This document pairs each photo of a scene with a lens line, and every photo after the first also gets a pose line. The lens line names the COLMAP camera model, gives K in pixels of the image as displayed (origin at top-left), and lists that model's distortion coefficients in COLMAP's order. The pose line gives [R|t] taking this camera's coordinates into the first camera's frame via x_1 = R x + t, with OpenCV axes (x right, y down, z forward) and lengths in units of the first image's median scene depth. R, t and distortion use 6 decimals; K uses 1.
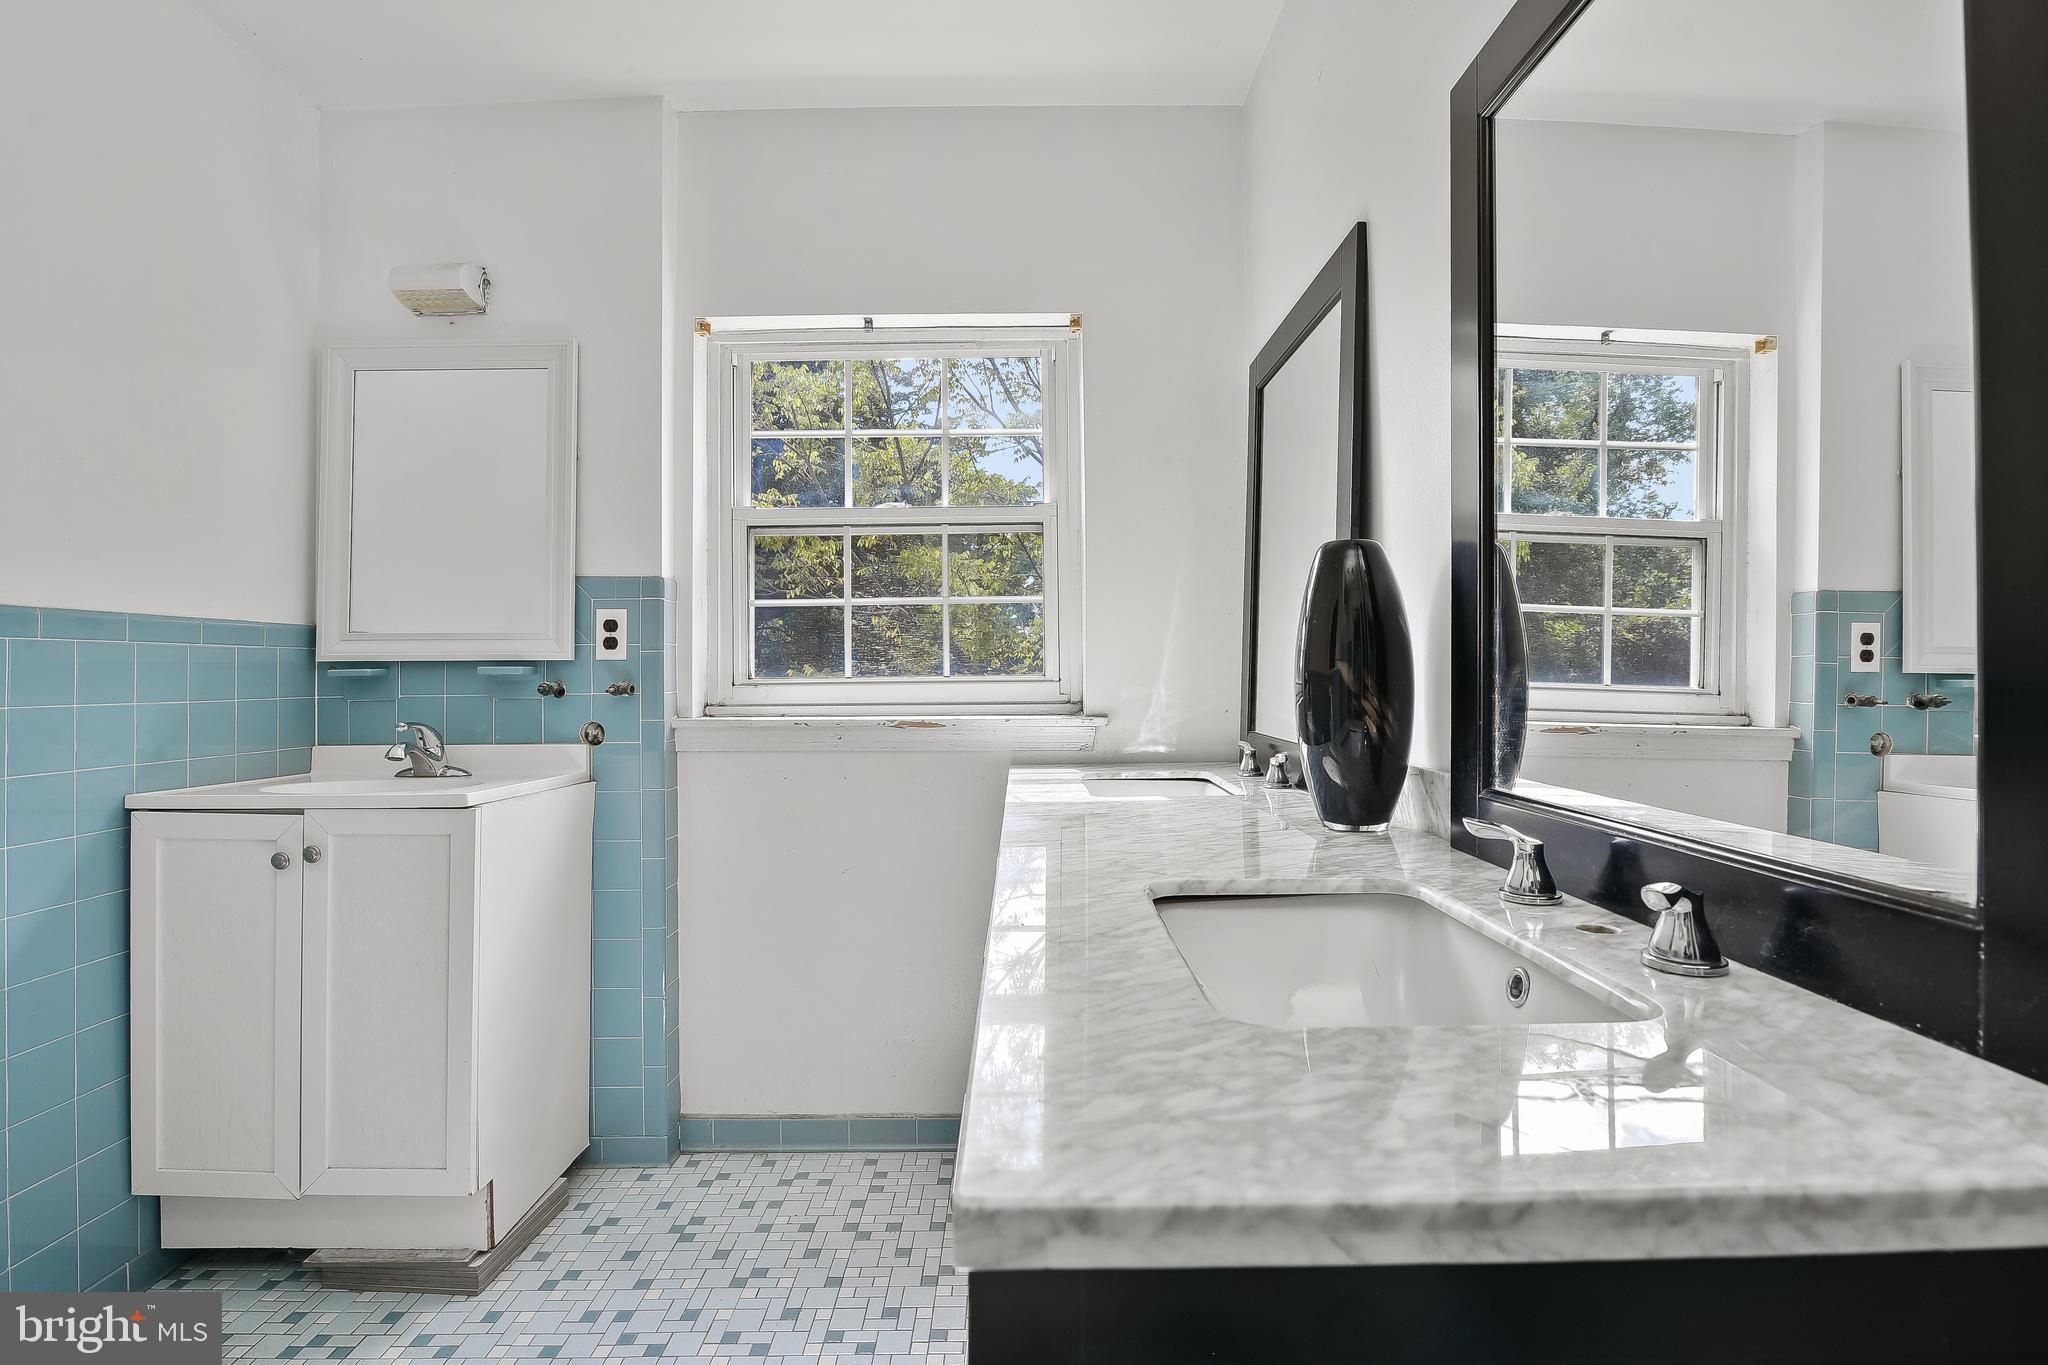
lens RADIAL K [[943.0, 0, 1025.6], [0, 943.0, 695.1], [0, 0, 1]] dist [-0.019575, 0.001121]
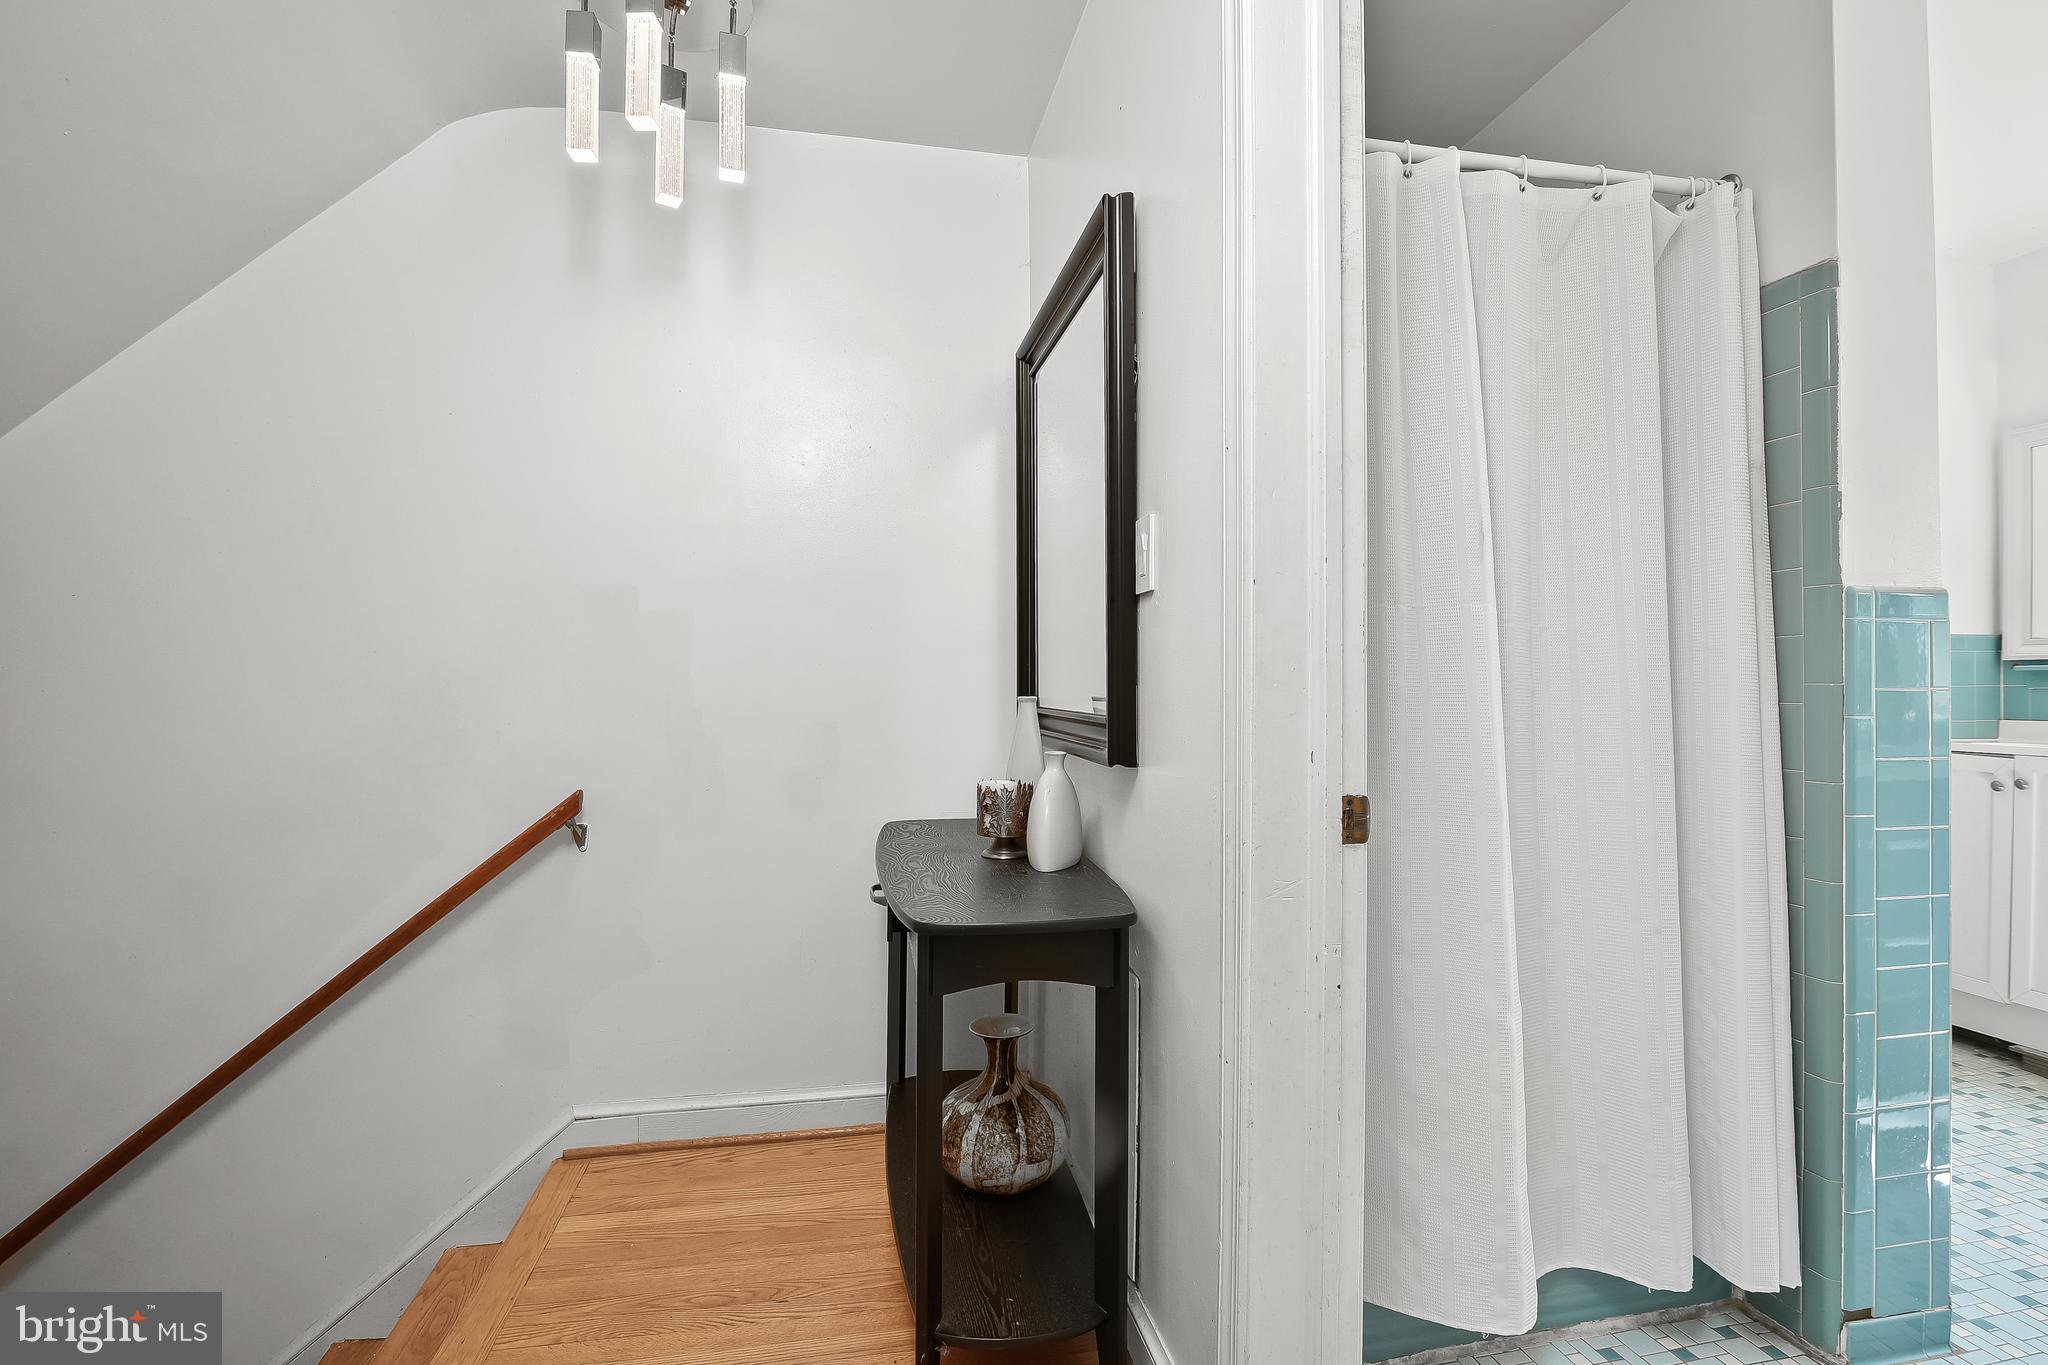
lens RADIAL K [[943.0, 0, 1025.6], [0, 943.0, 695.1], [0, 0, 1]] dist [-0.019575, 0.001121]
pose [[0.187819, 0.007798, -0.982173, 0.369091], [-0.011866, 0.999914, 0.005670, 0.028735], [0.982132, 0.010589, 0.187895, -0.785237]]
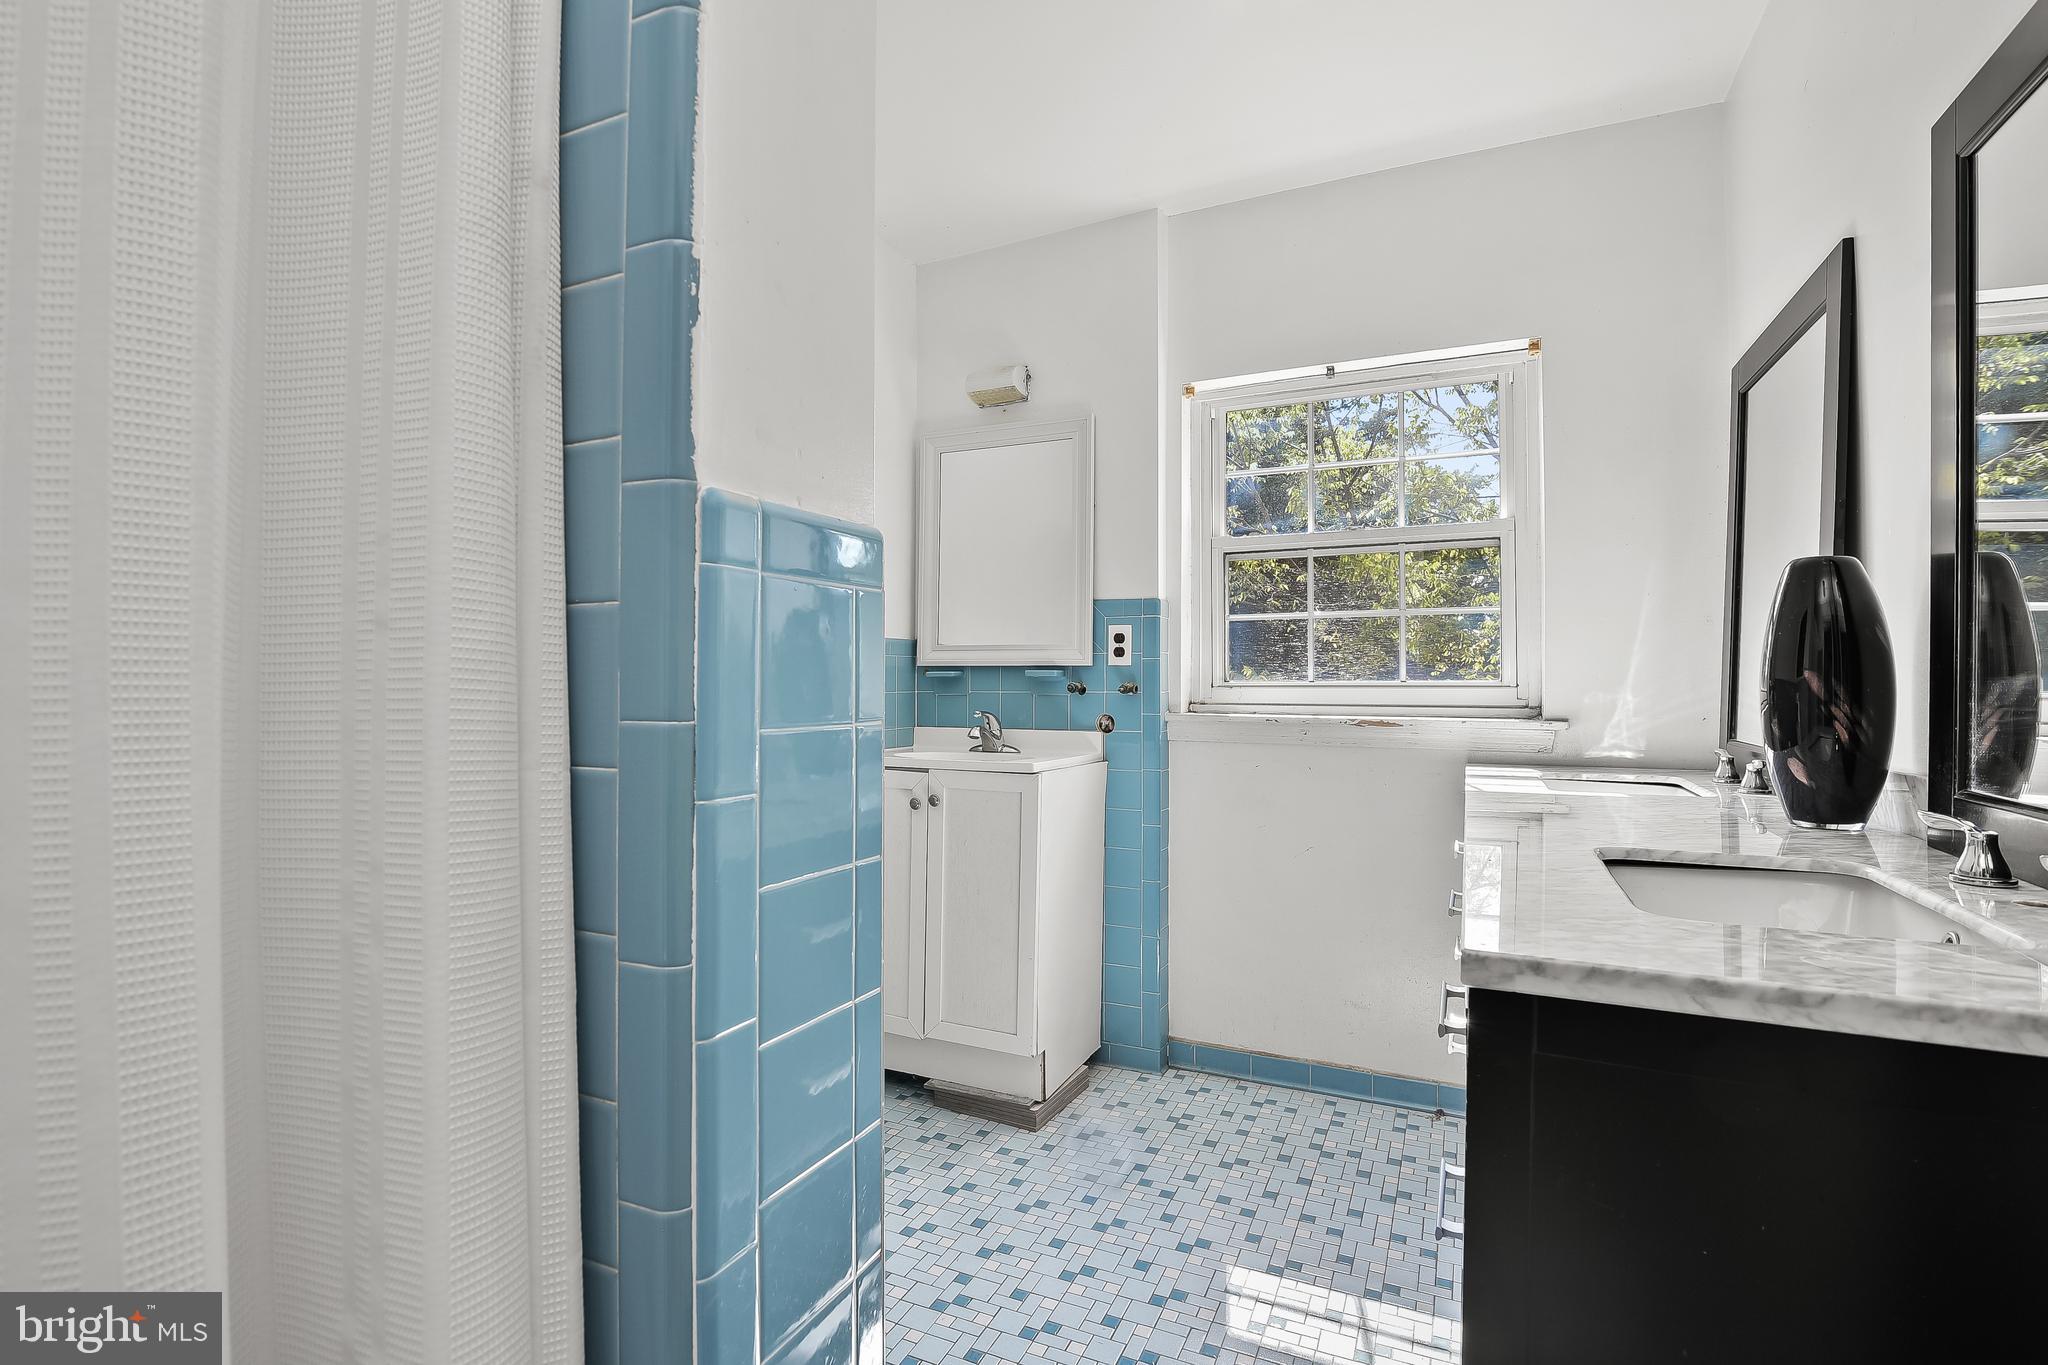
lens RADIAL K [[952.5, 0, 1026.8], [0, 952.5, 671.8], [0, 0, 1]] dist [-0.019661, 0.000627]
pose [[0.905312, 0.005494, -0.424711, -0.012419], [-0.017609, 0.999542, -0.024605, 0.005193], [0.424382, 0.029754, 0.904994, -0.231961]]
